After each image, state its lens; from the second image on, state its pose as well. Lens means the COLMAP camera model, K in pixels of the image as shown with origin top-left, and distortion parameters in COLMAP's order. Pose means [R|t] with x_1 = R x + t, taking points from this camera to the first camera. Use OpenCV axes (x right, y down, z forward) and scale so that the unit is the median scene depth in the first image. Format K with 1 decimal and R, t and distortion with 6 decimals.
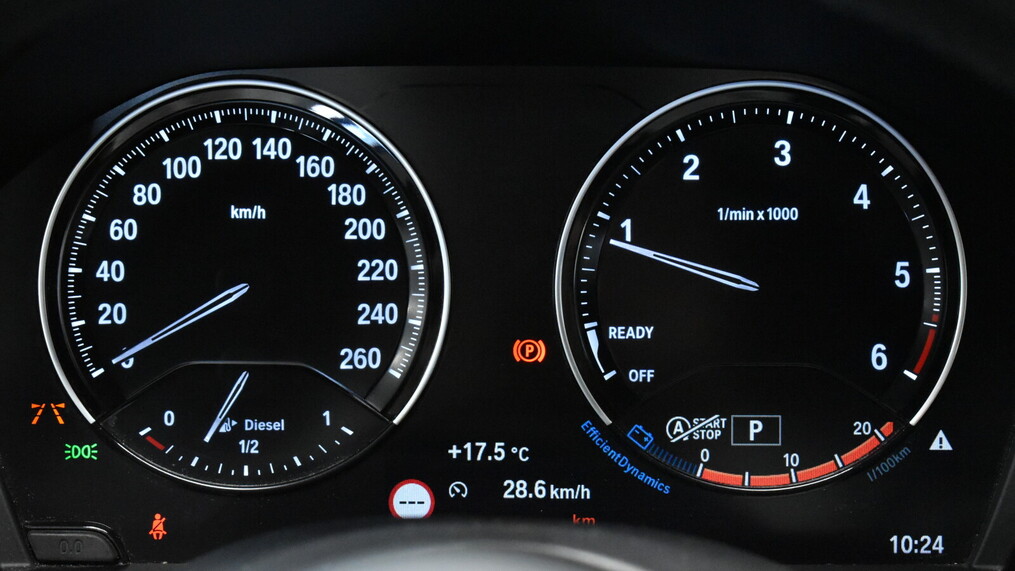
lens RADIAL K [[2323.9, 0, 508.4], [0, 2323.9, 285.1], [0, 0, 1]] dist [-0.001889, 0.000000]
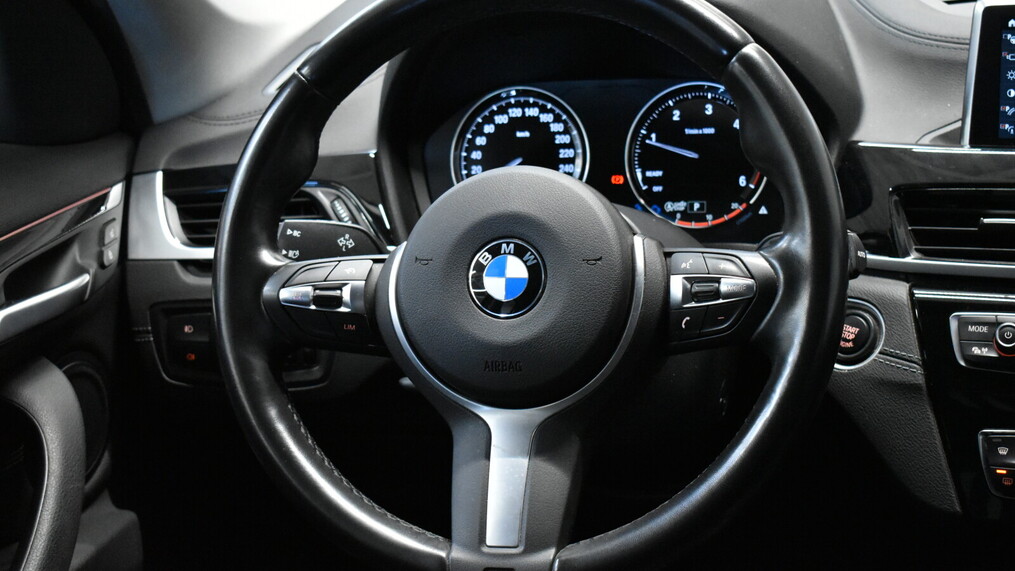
lens RADIAL K [[1693.0, 0, 506.8], [0, 1693.0, 285.1], [0, 0, 1]] dist [0.119283, 0.000000]
pose [[0.973302, 0.003814, -0.229496, 0.352998], [-0.019607, 0.997589, -0.066578, 0.297166], [0.228689, 0.069300, 0.971030, -1.036288]]
